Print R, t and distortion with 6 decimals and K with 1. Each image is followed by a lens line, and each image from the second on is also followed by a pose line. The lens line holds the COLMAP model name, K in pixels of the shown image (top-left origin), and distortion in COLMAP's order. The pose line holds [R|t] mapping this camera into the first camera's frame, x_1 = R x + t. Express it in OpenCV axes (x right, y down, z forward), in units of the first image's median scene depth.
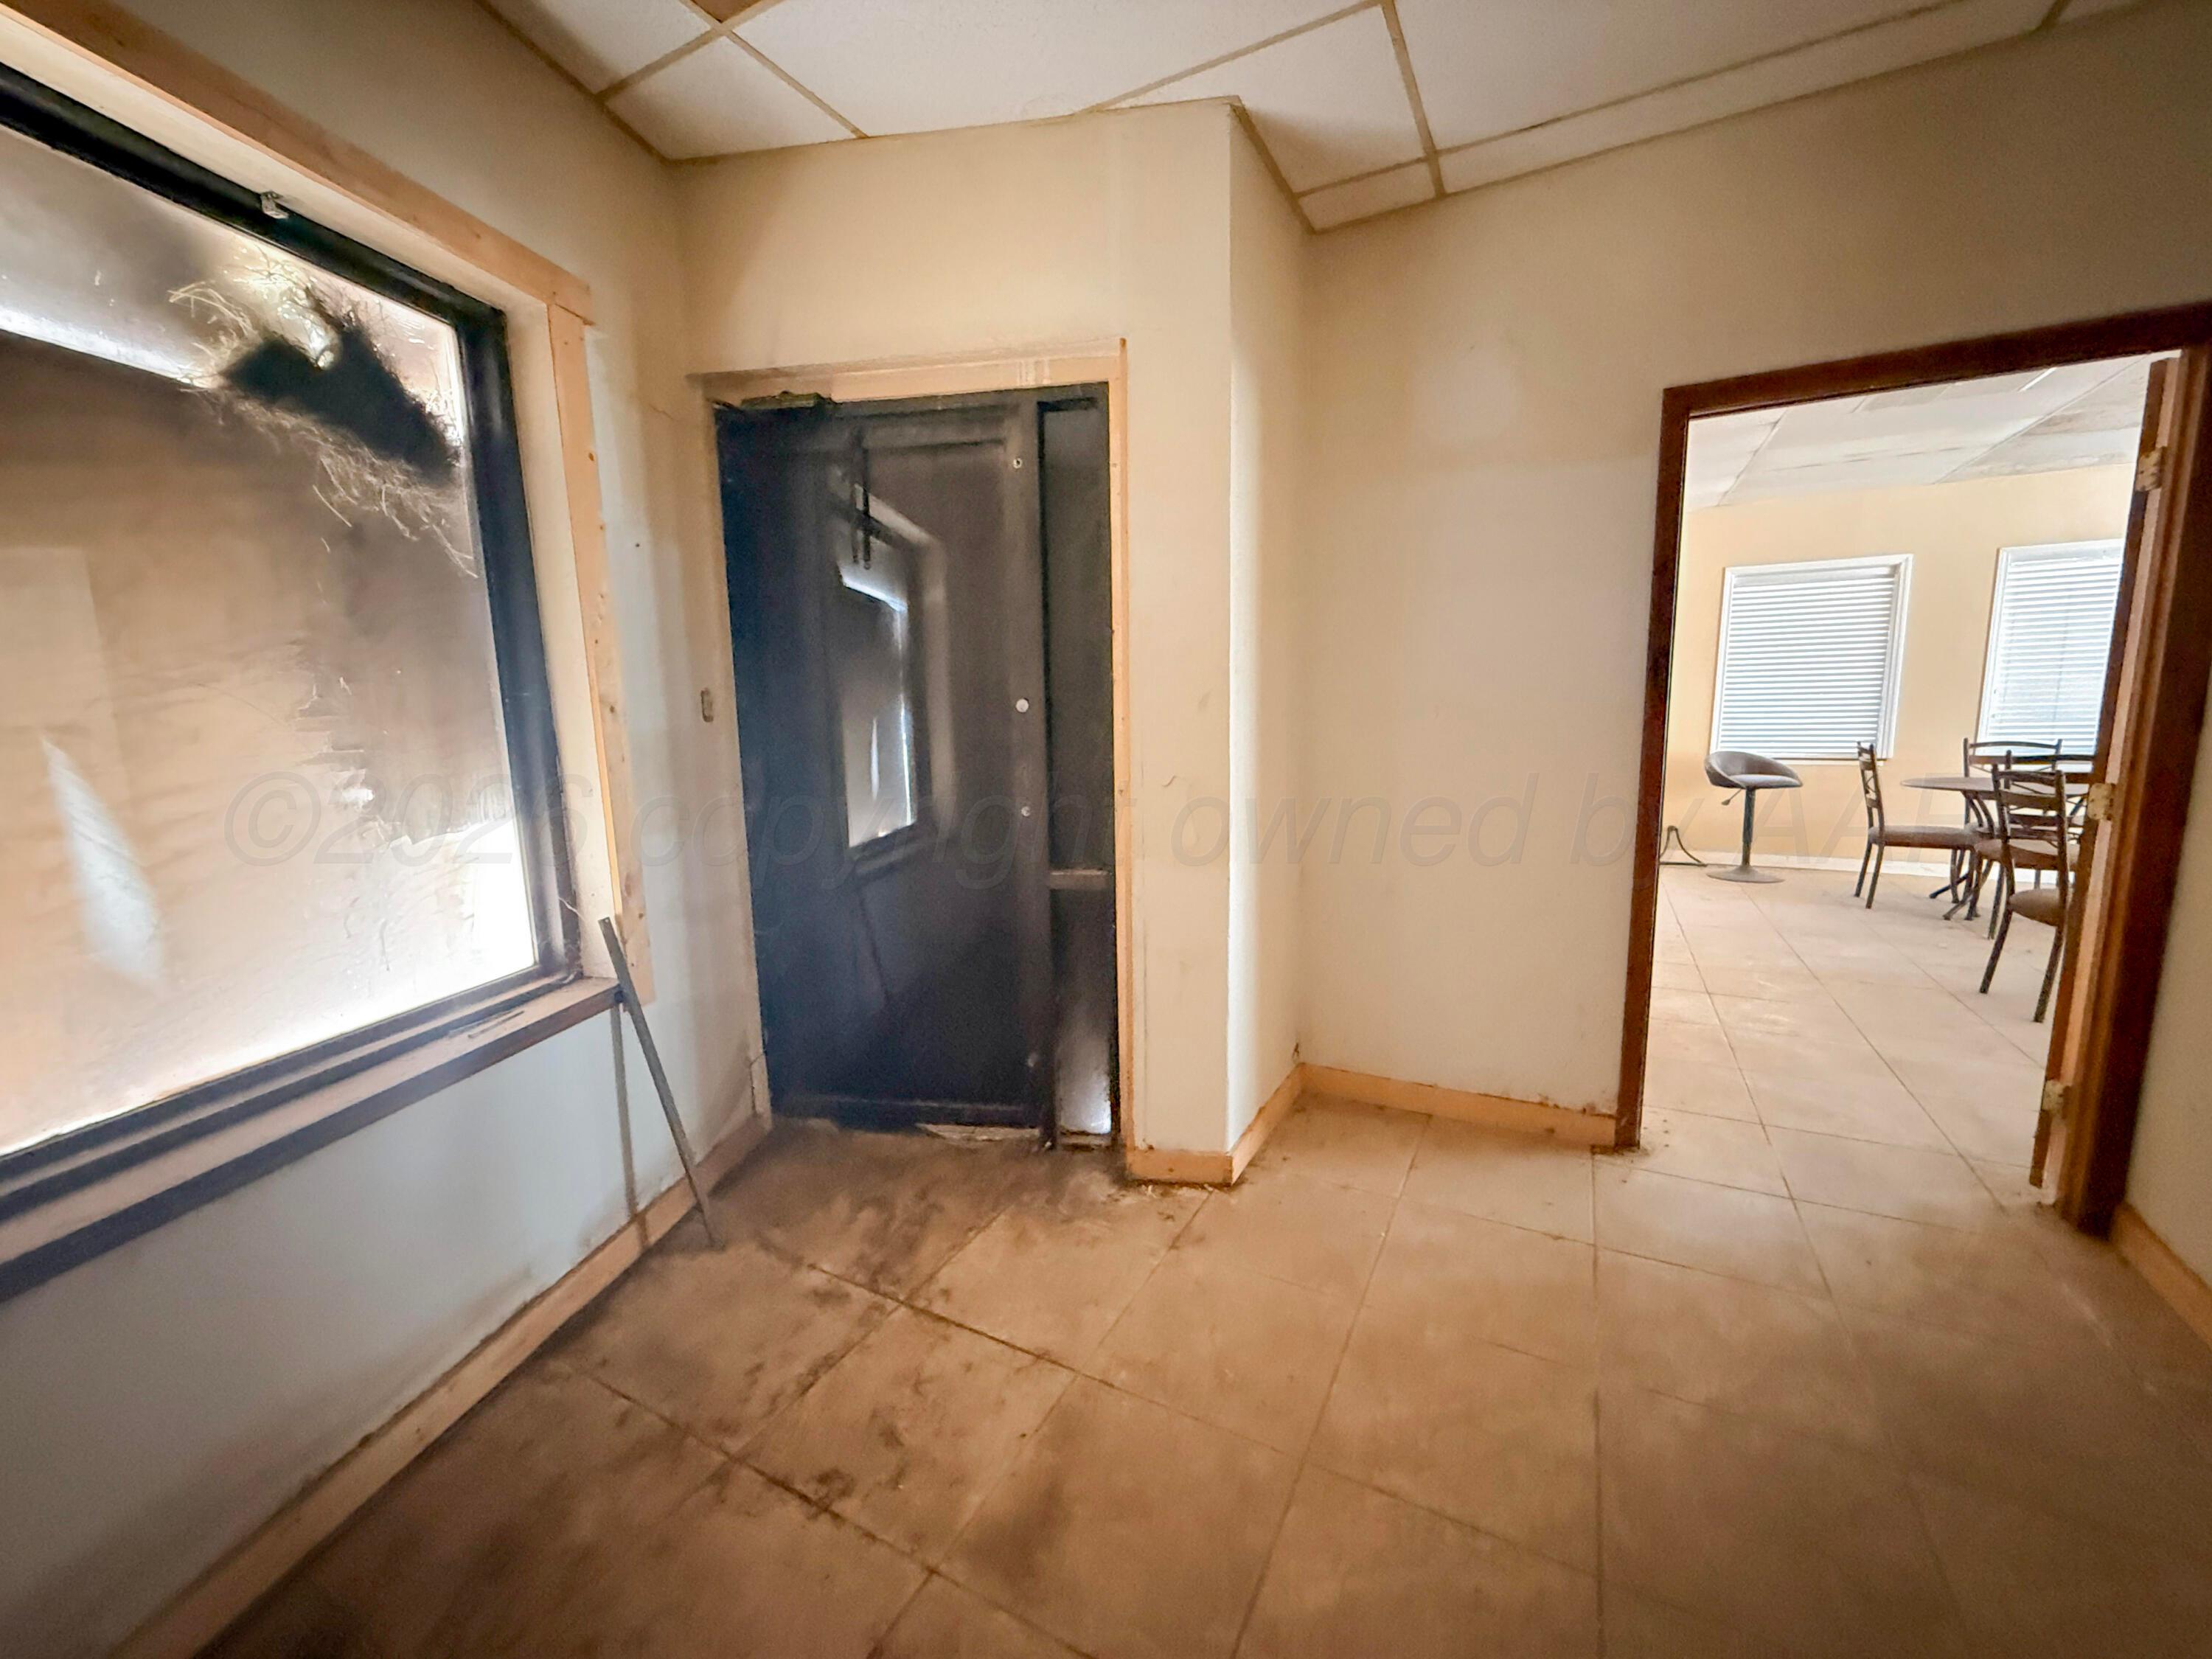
lens RADIAL K [[883.5, 0, 1100.1], [0, 883.5, 832.8], [0, 0, 1]] dist [0.001155, -0.000136]
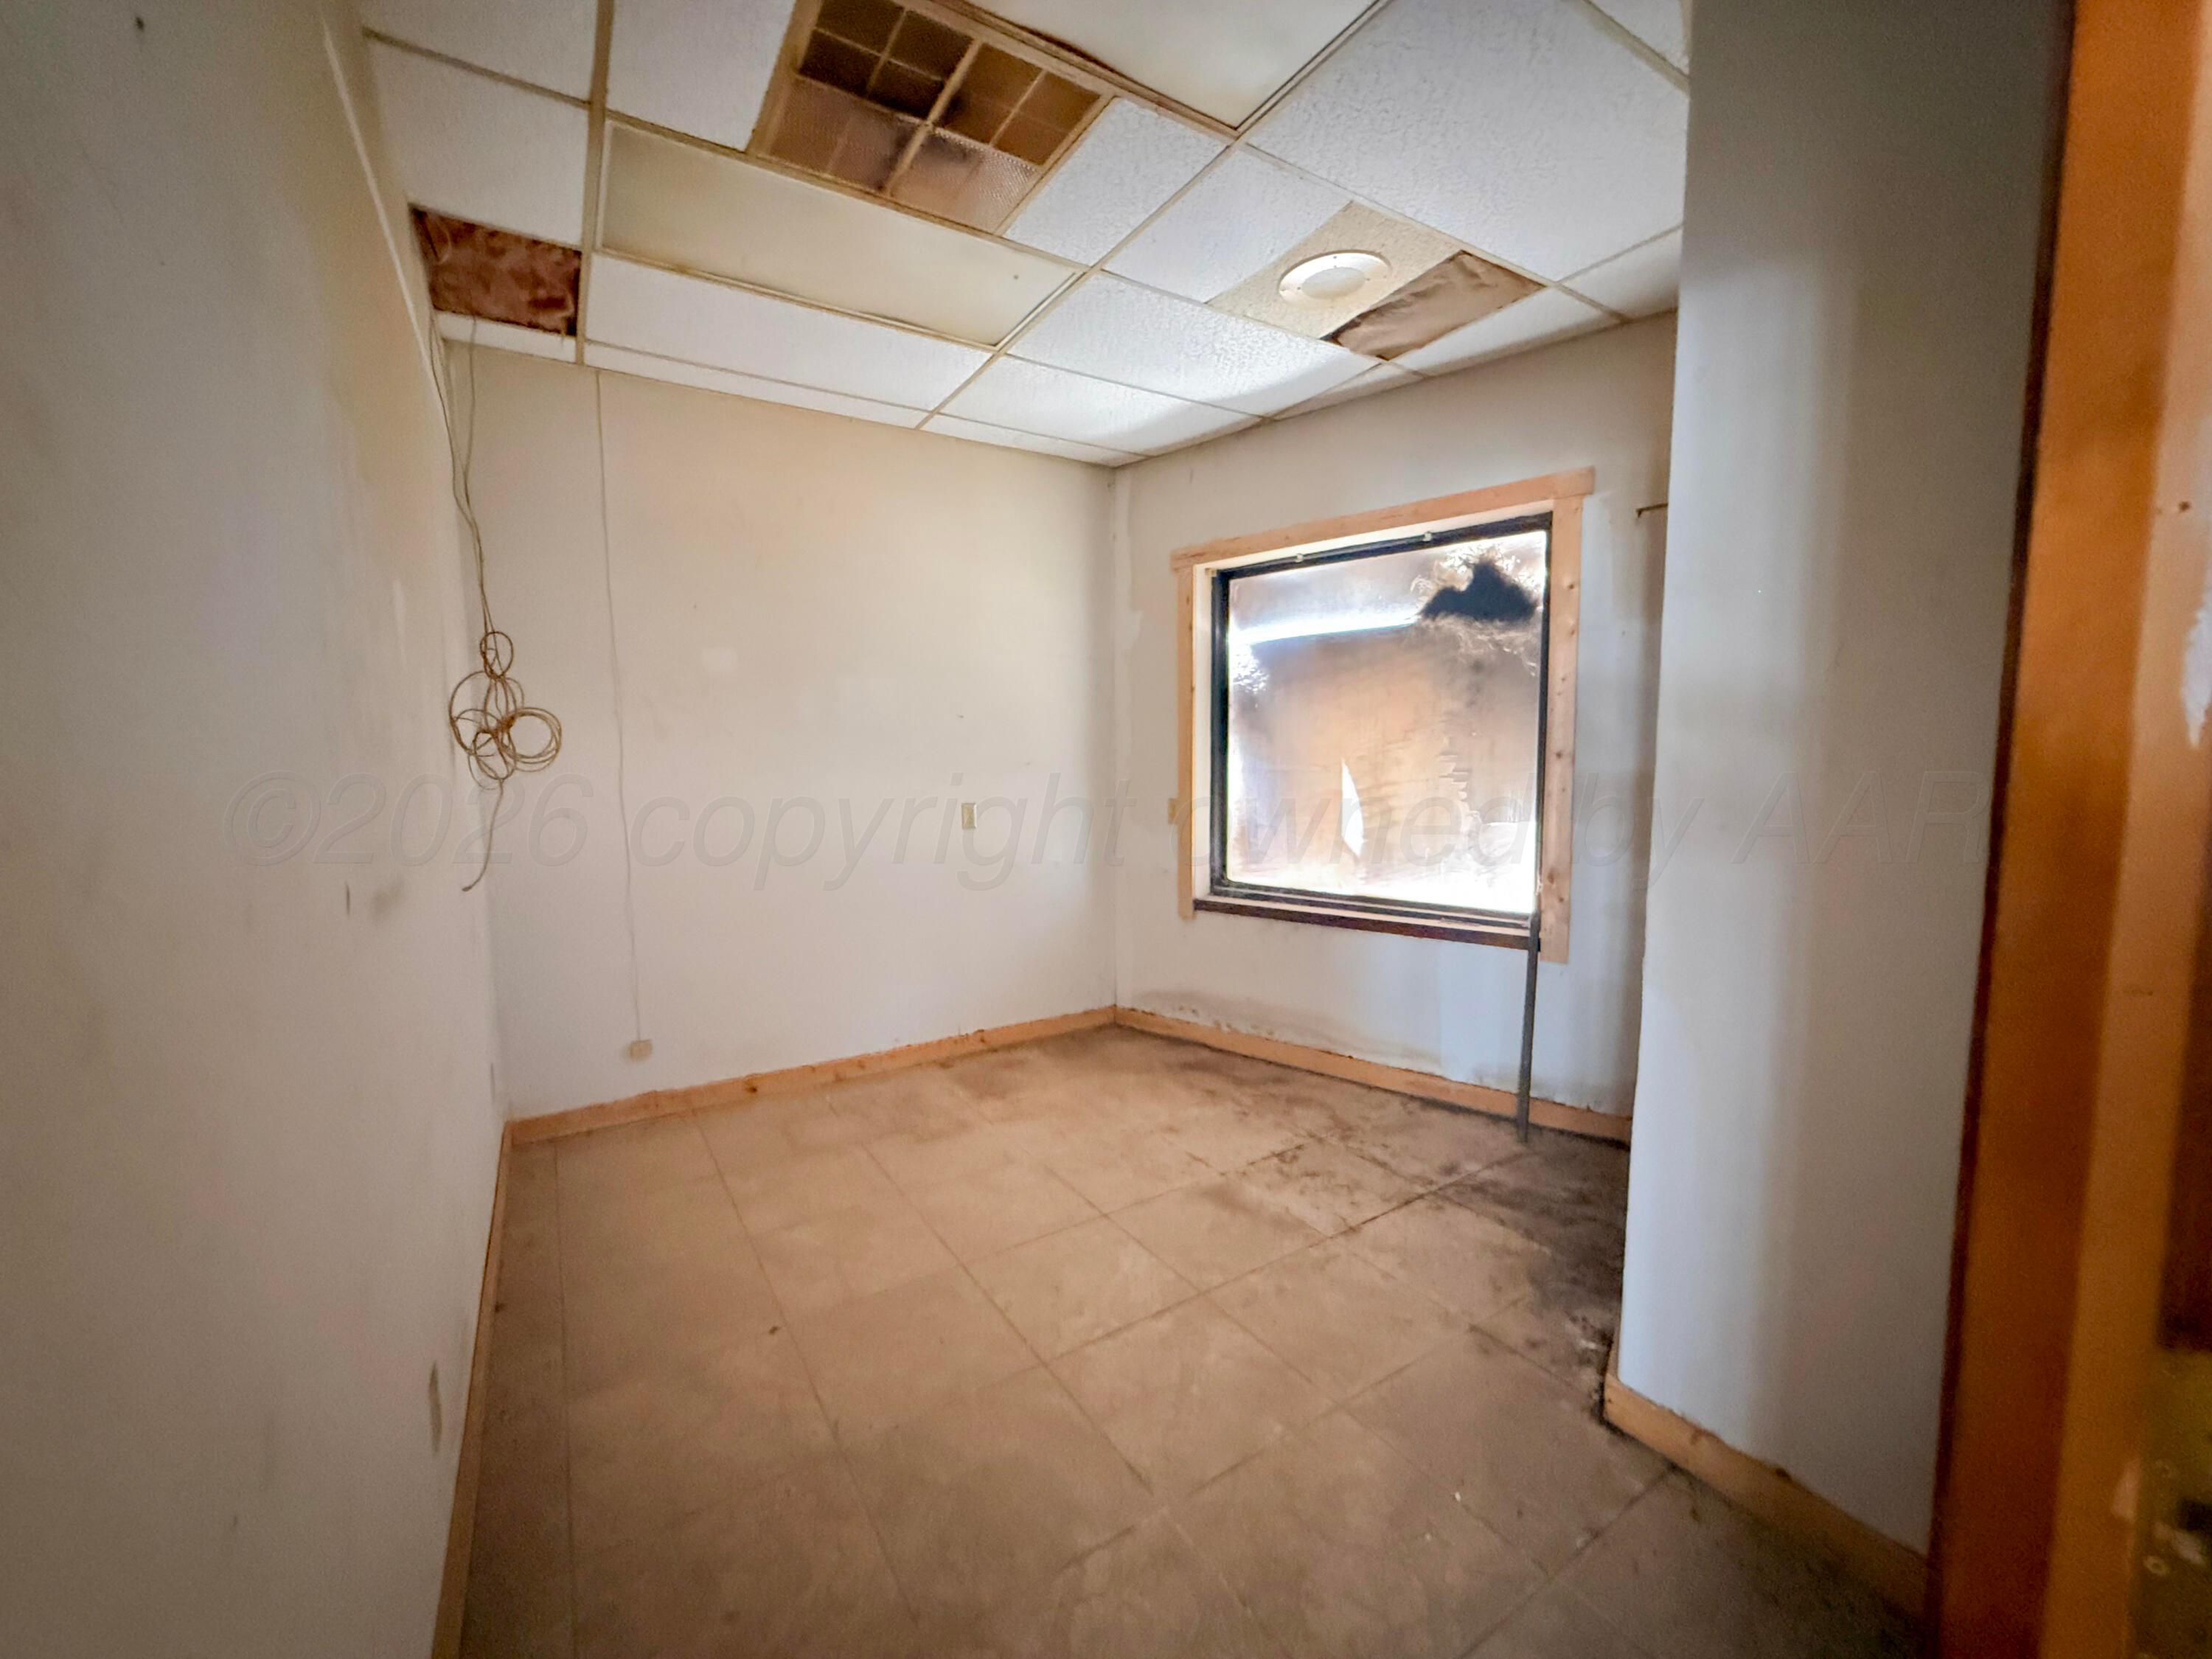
lens RADIAL K [[883.5, 0, 1100.1], [0, 883.5, 832.8], [0, 0, 1]] dist [0.001155, -0.000136]
pose [[-0.496411, 0.101444, -0.862140, 1.292173], [-0.109247, 0.977952, 0.177975, -0.222151], [0.861186, 0.182534, -0.474383, 1.236183]]
